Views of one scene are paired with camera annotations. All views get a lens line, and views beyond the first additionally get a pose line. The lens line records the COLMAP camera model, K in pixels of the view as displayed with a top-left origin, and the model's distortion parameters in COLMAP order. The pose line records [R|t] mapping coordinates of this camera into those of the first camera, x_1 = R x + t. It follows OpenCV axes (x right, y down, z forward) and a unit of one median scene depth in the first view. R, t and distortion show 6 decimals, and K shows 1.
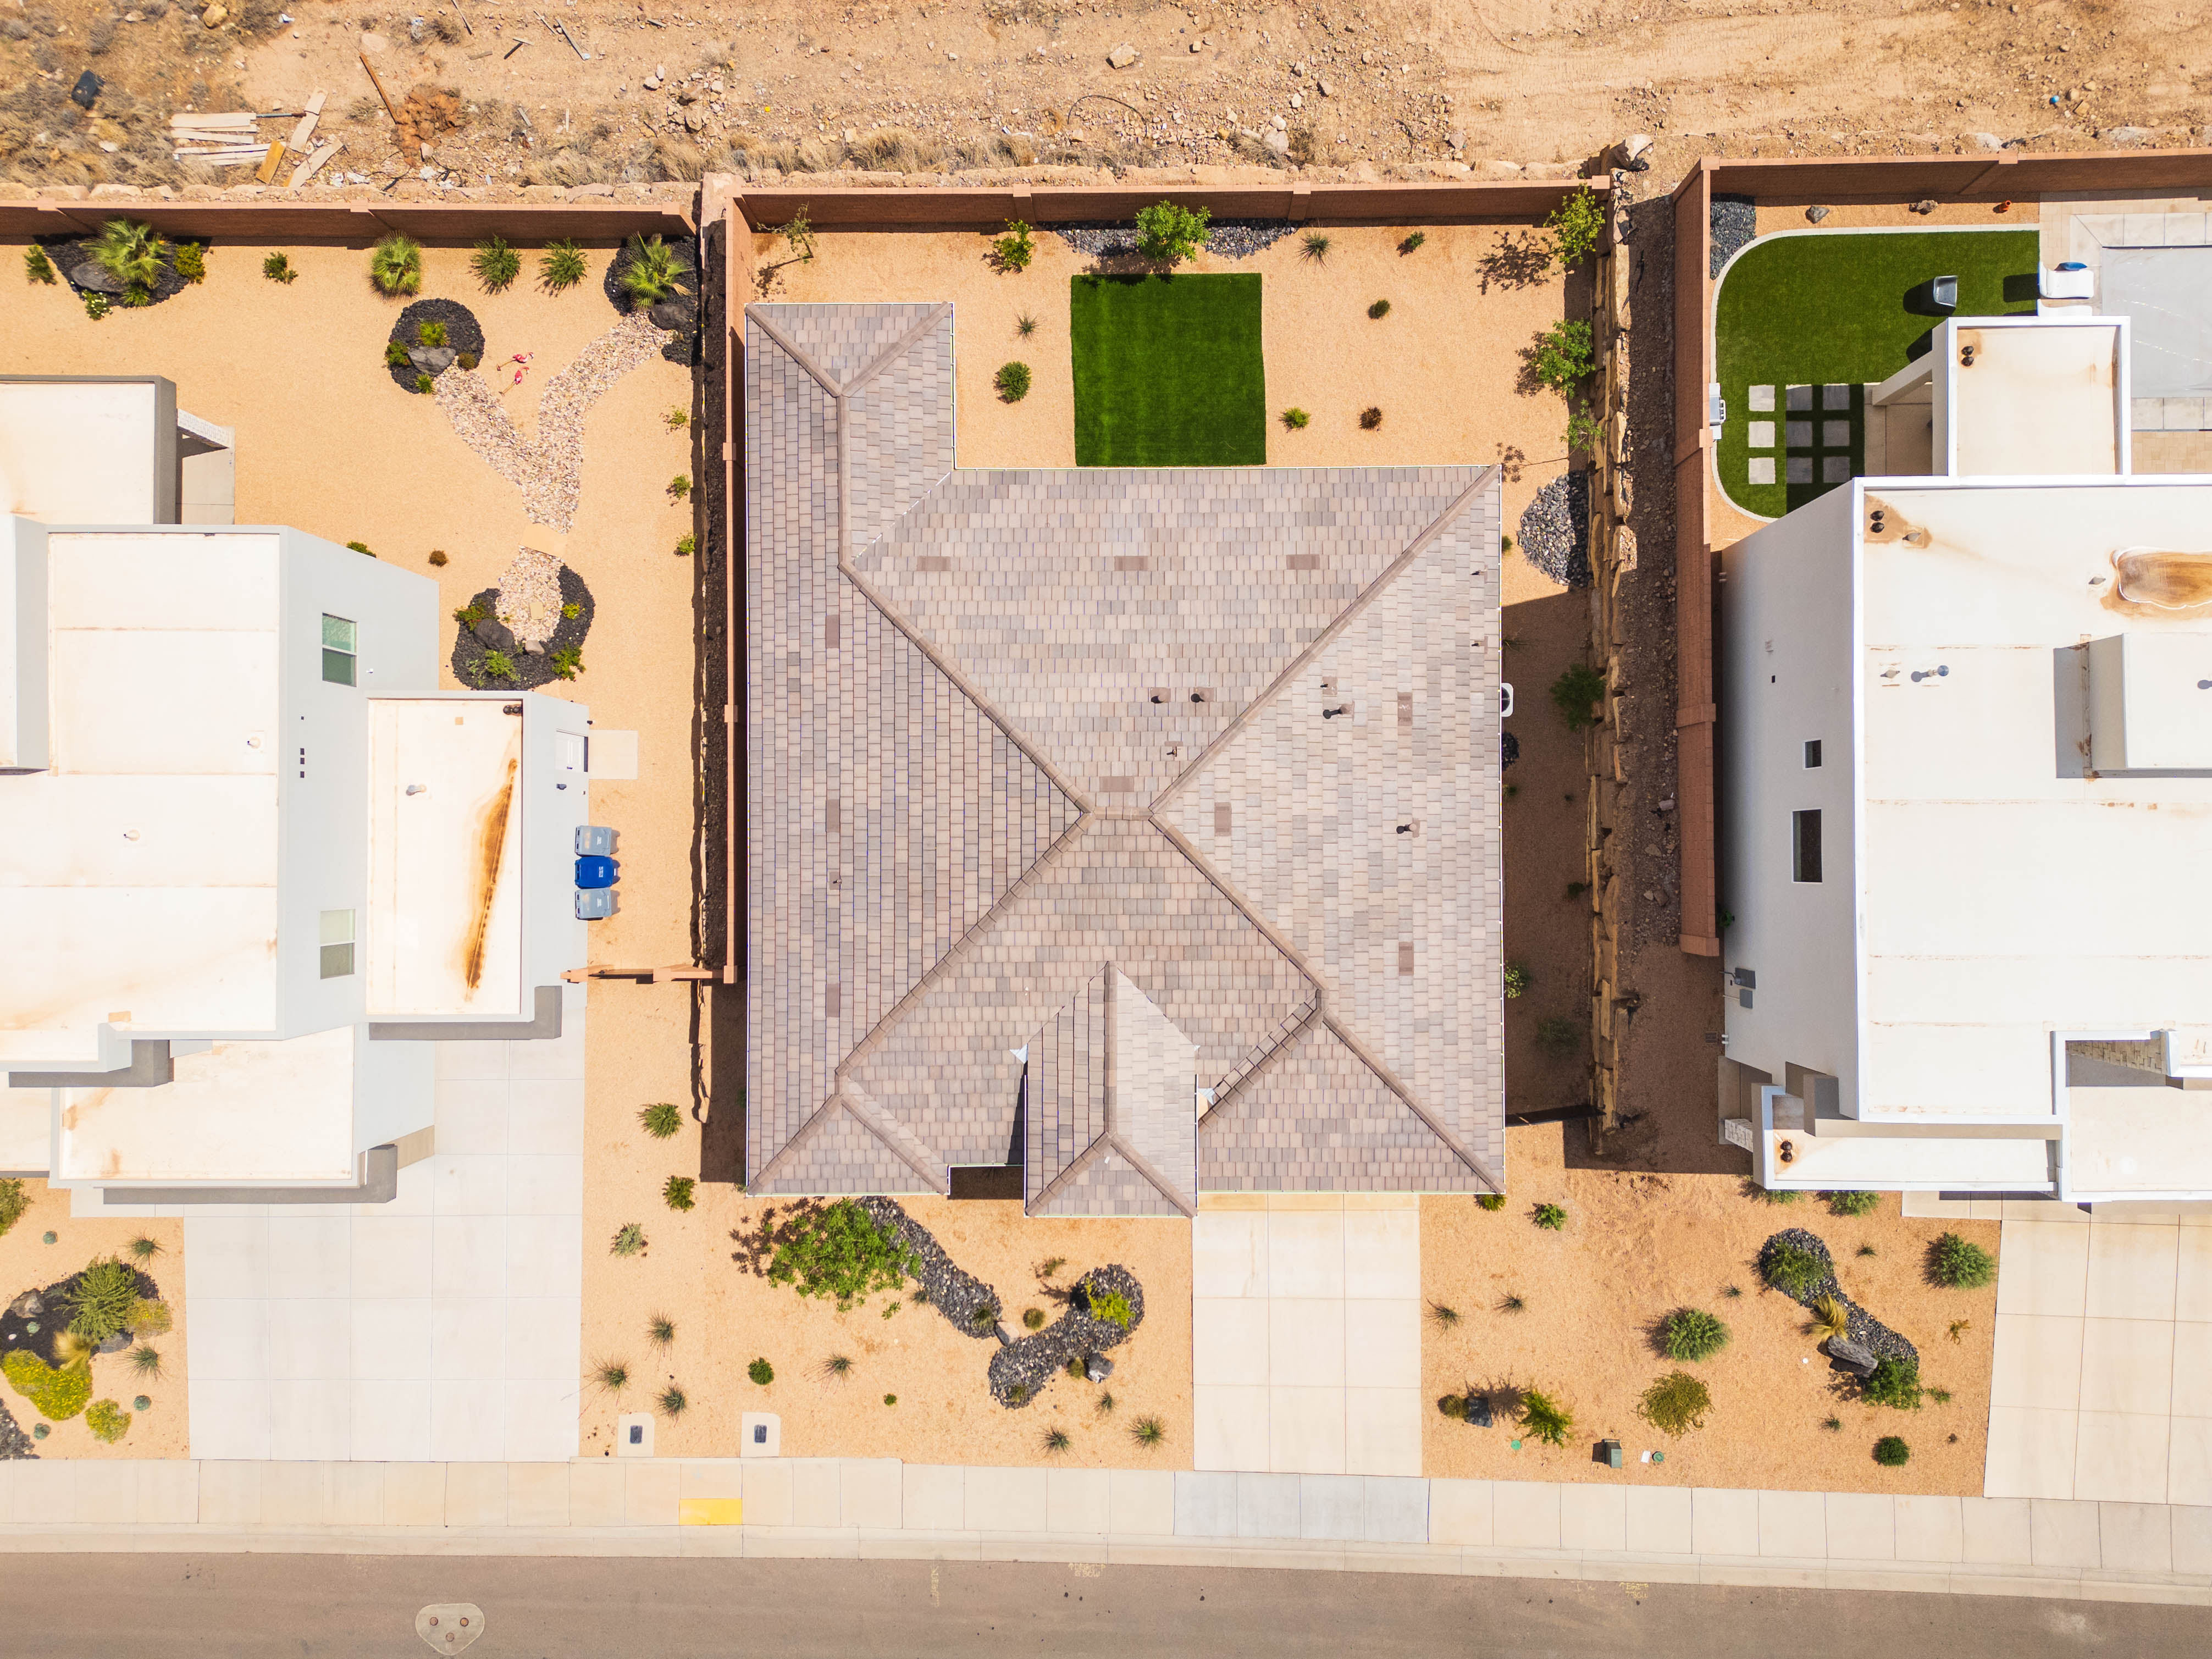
lens RADIAL K [[1555.4, 0, 1159.2], [0, 1555.4, 826.8], [0, 0, 1]] dist [0.030033, -0.005299]
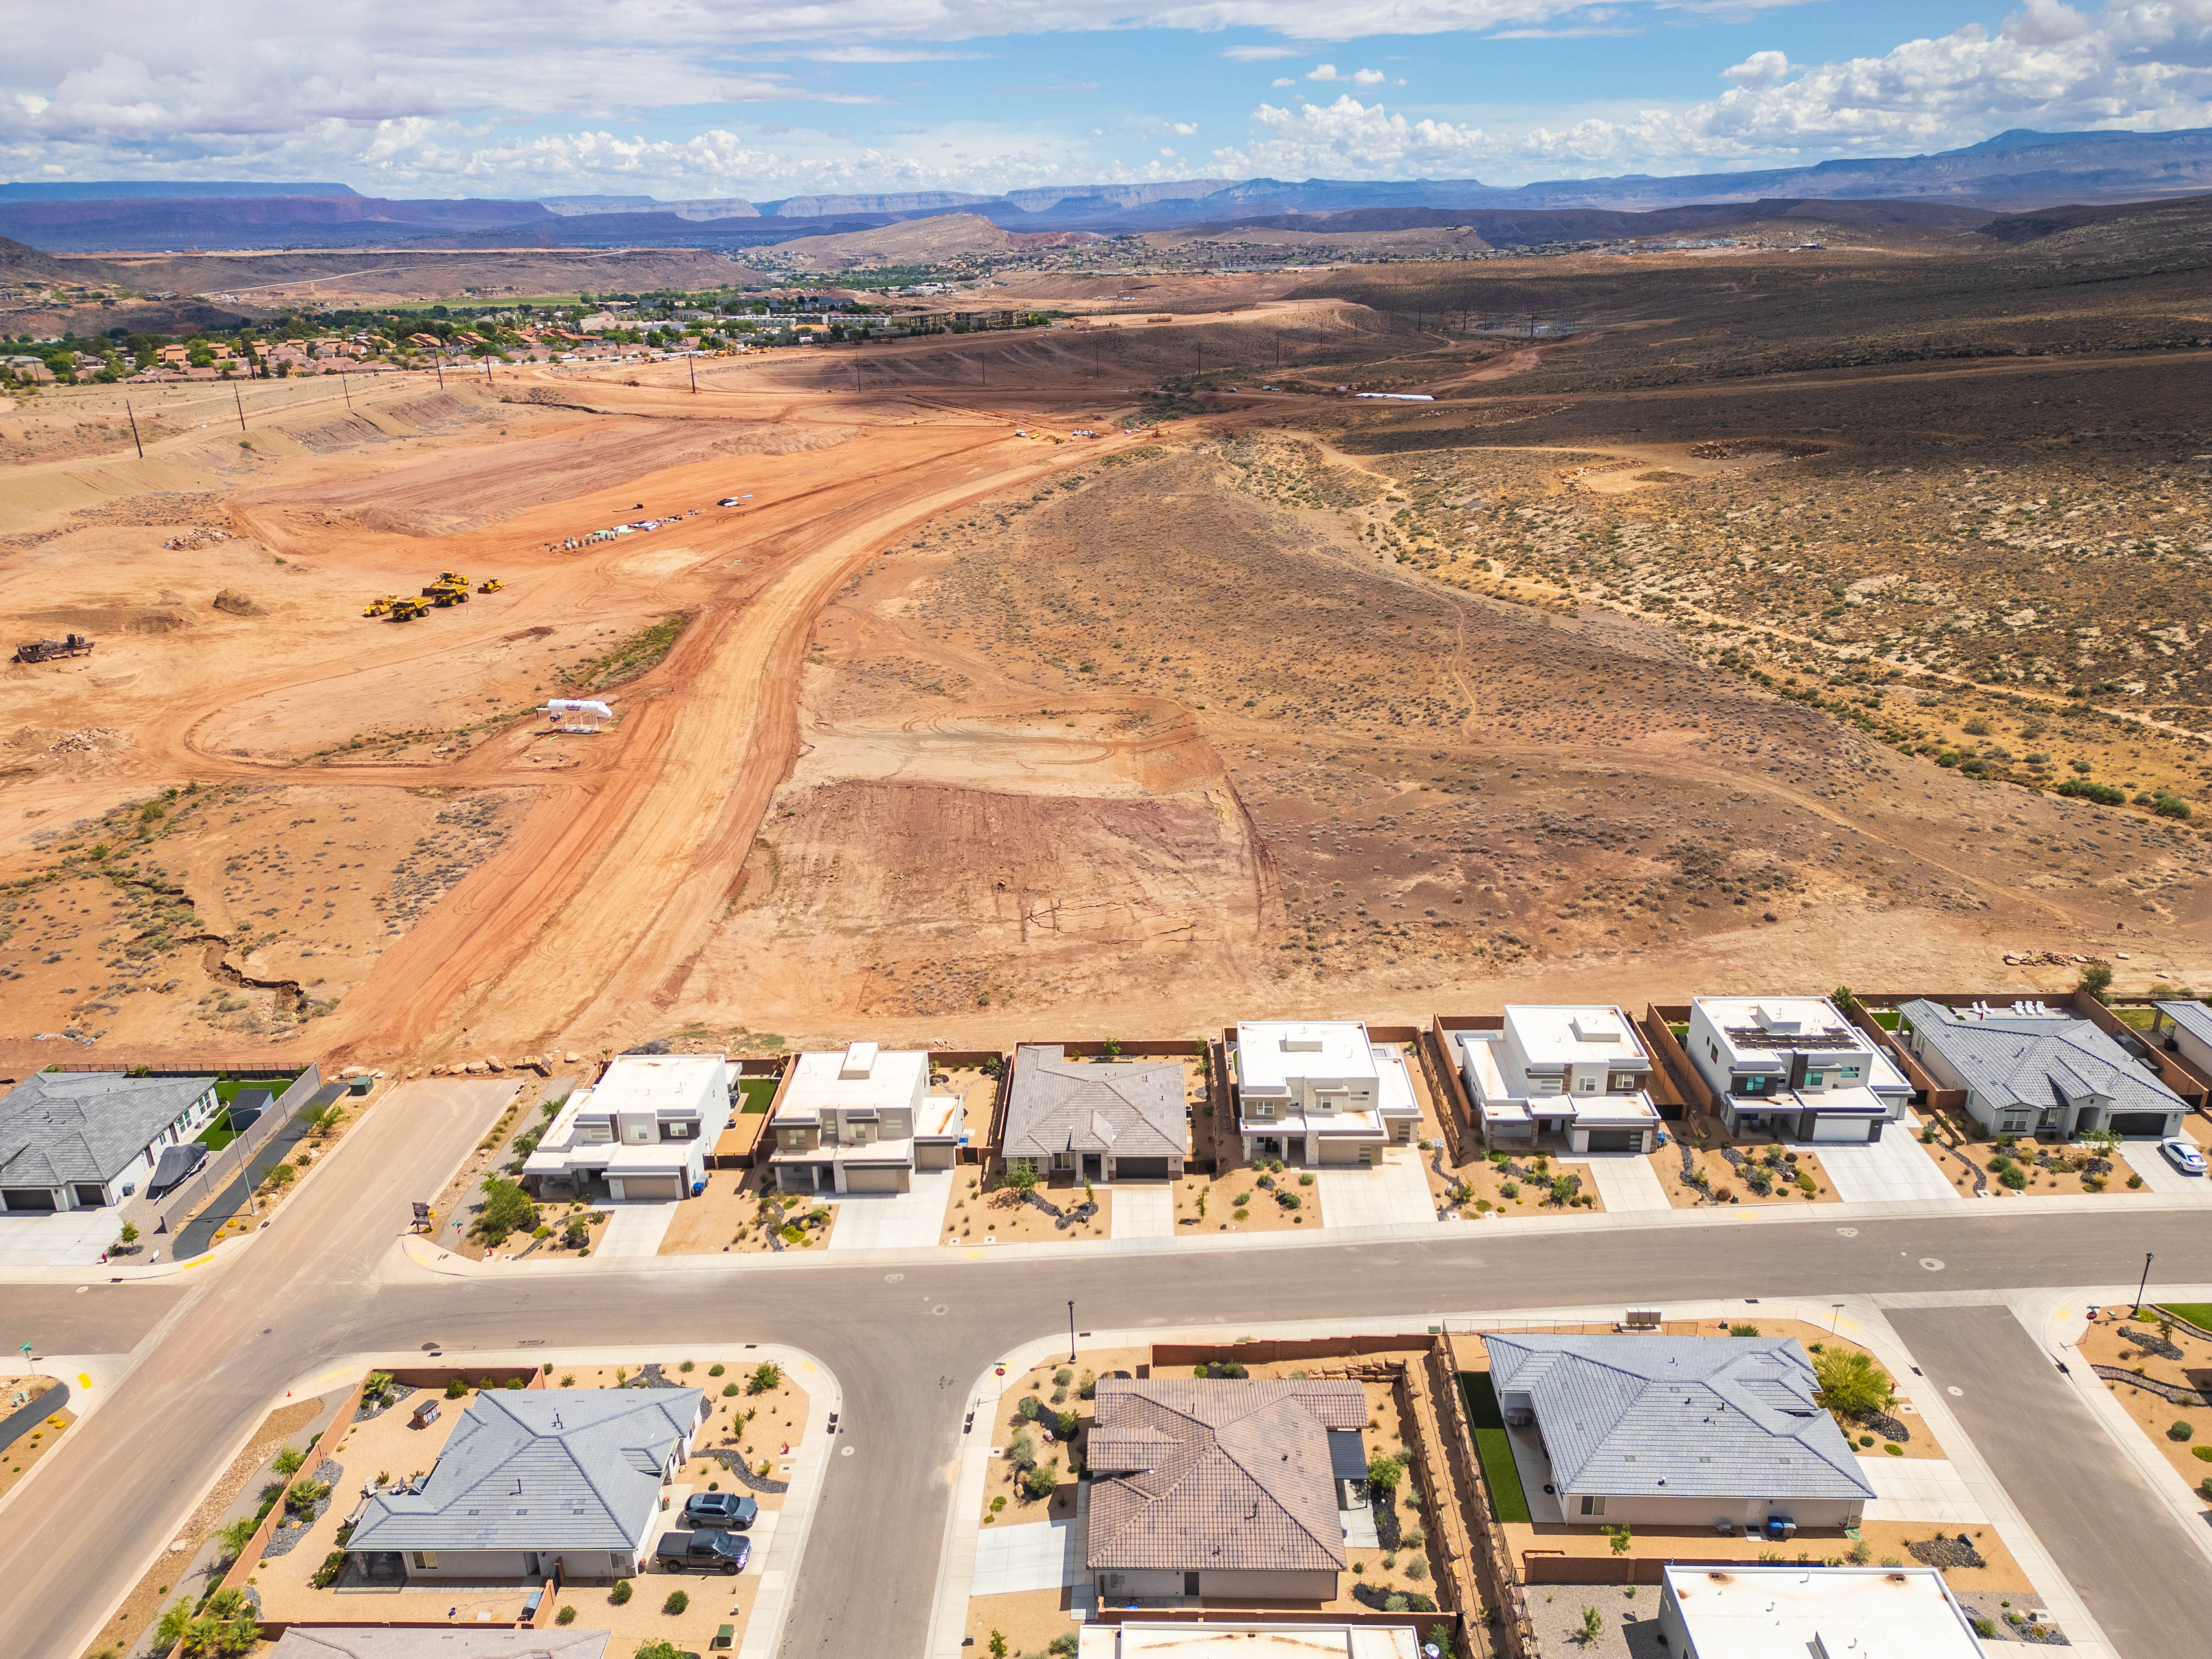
lens RADIAL K [[1541.0, 0, 1106.0], [0, 1541.0, 829.5], [0, 0, 1]] dist [0.107838, -0.110672]
pose [[0.999464, -0.007693, -0.031827, 0.132325], [-0.026577, 0.377195, -0.925752, 3.377583], [0.019127, 0.926102, 0.376789, -1.217870]]
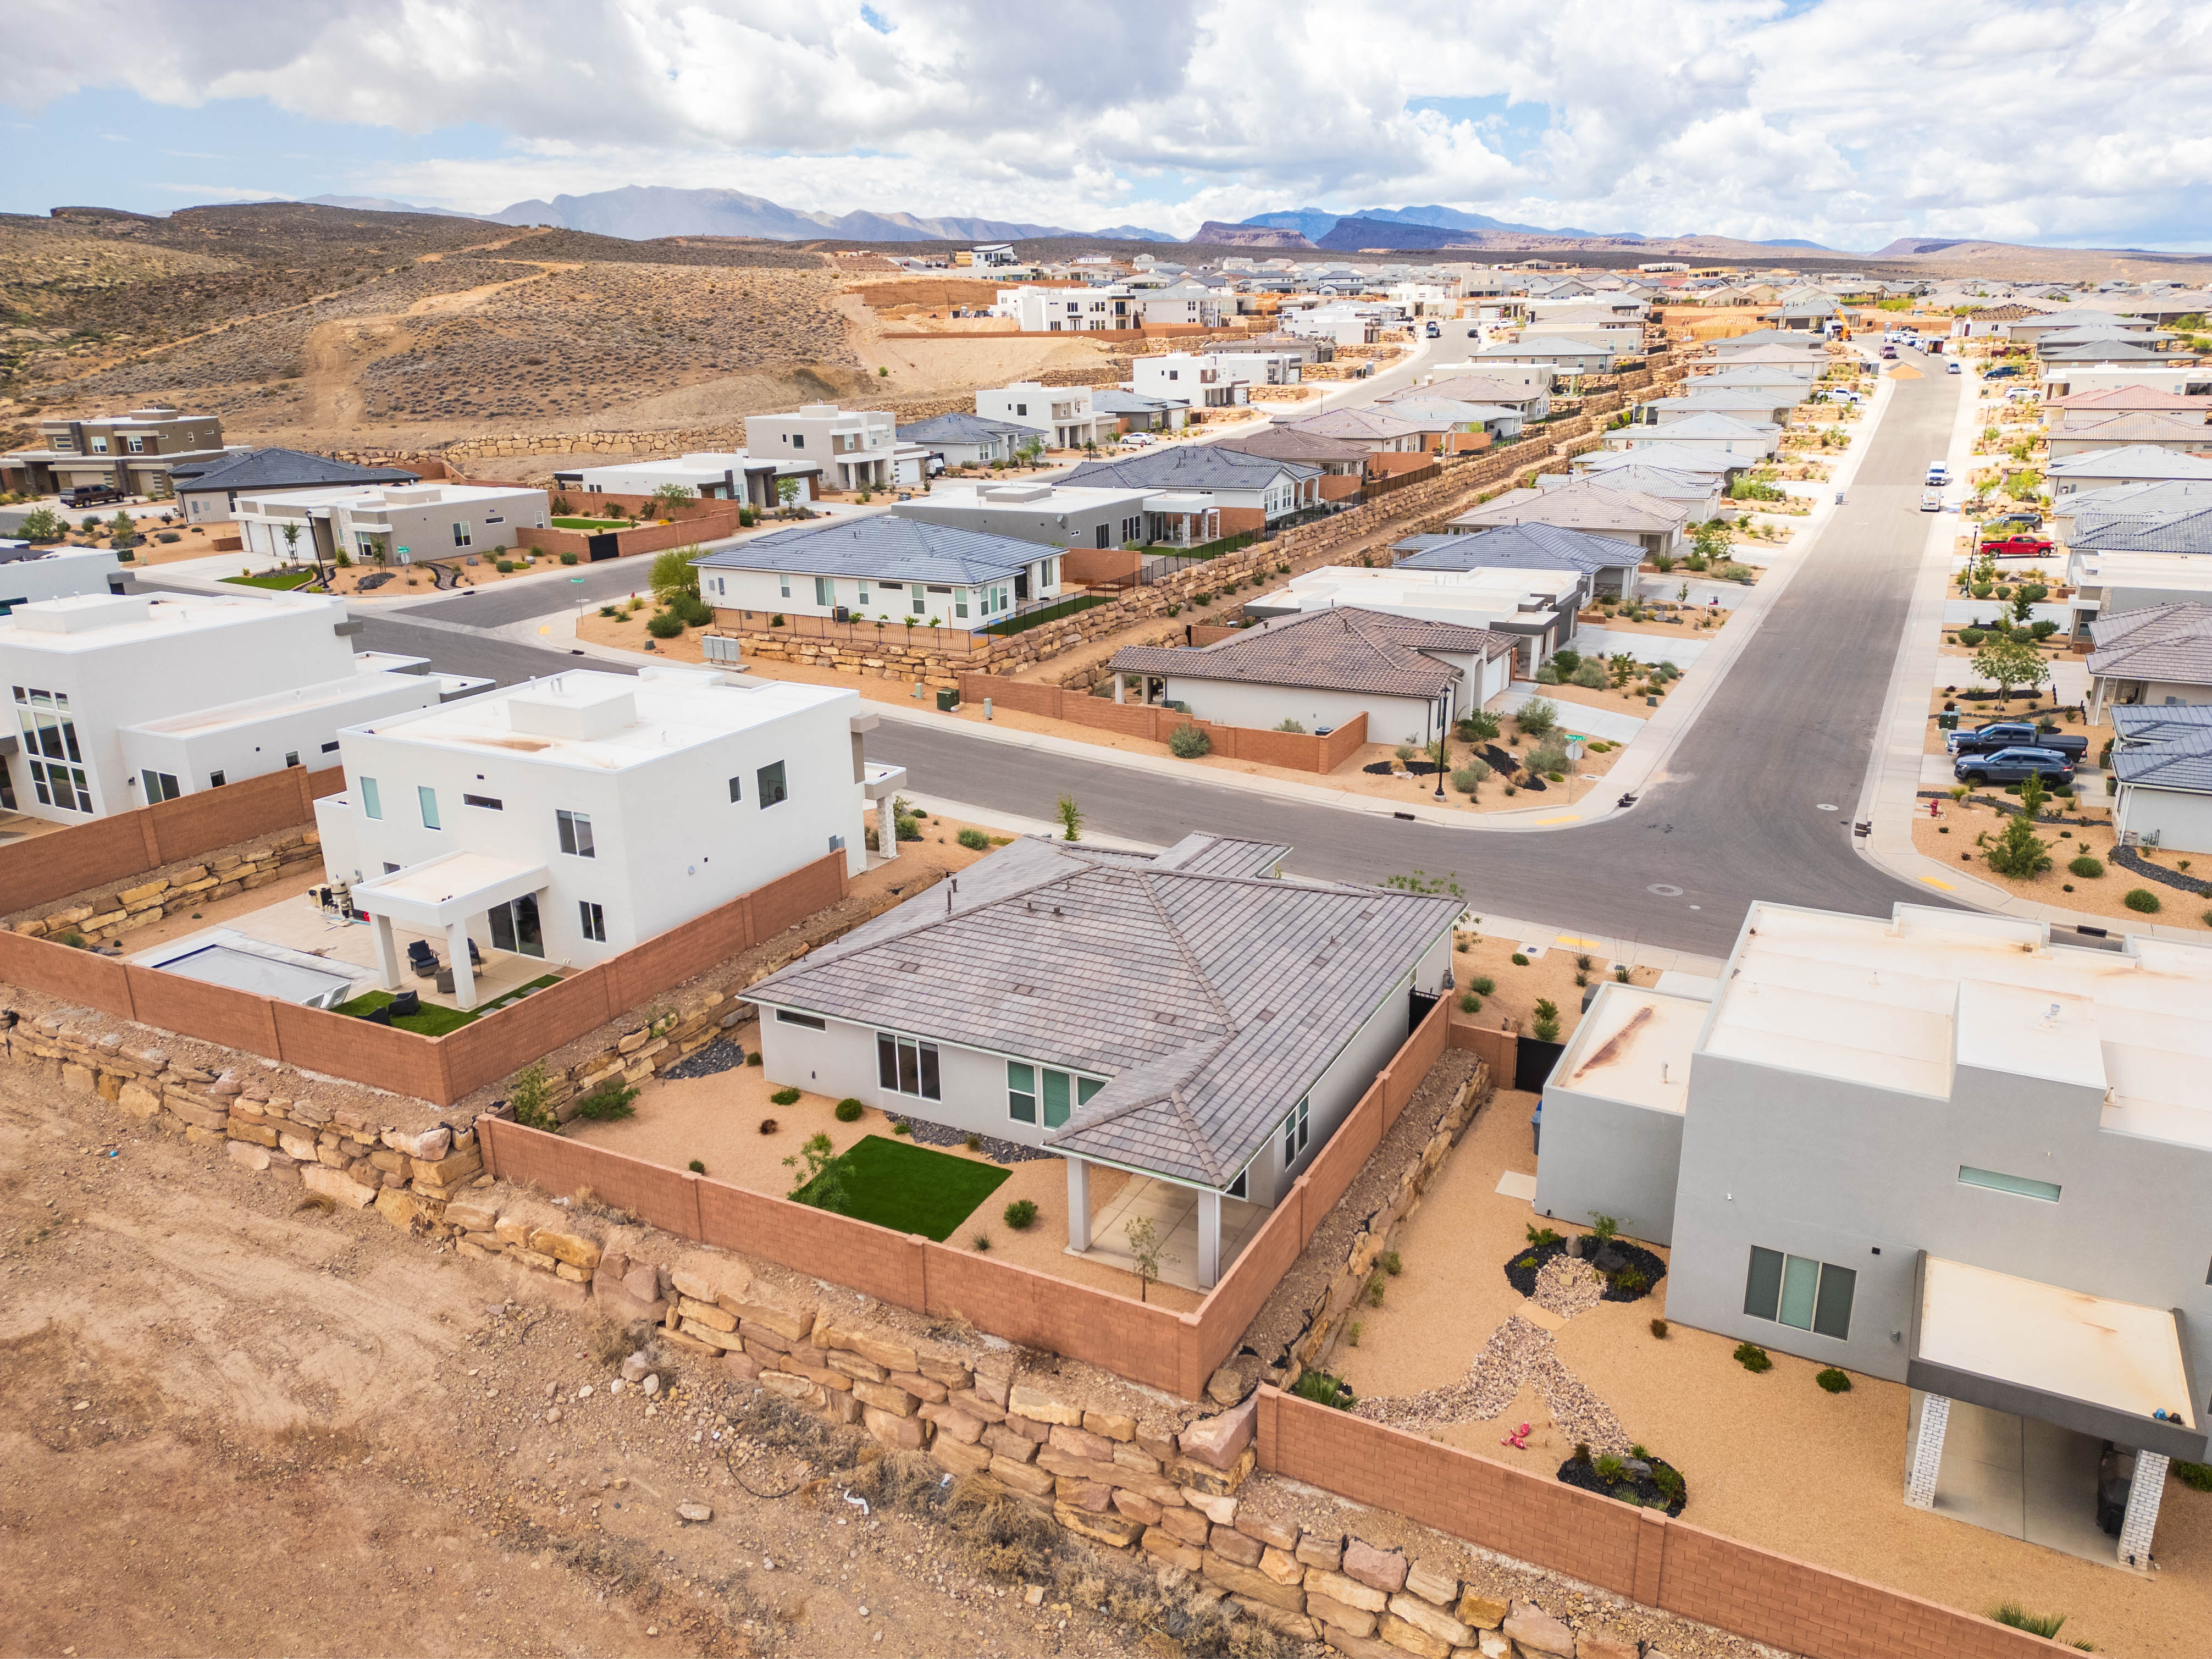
lens RADIAL K [[1550.0, 0, 1109.5], [0, 1550.0, 827.2], [0, 0, 1]] dist [0.078677, -0.074089]
pose [[-0.883813, -0.126460, 0.450425, -0.566890], [0.467636, -0.267253, 0.842551, -1.045167], [0.013828, 0.955292, 0.295339, 0.453798]]
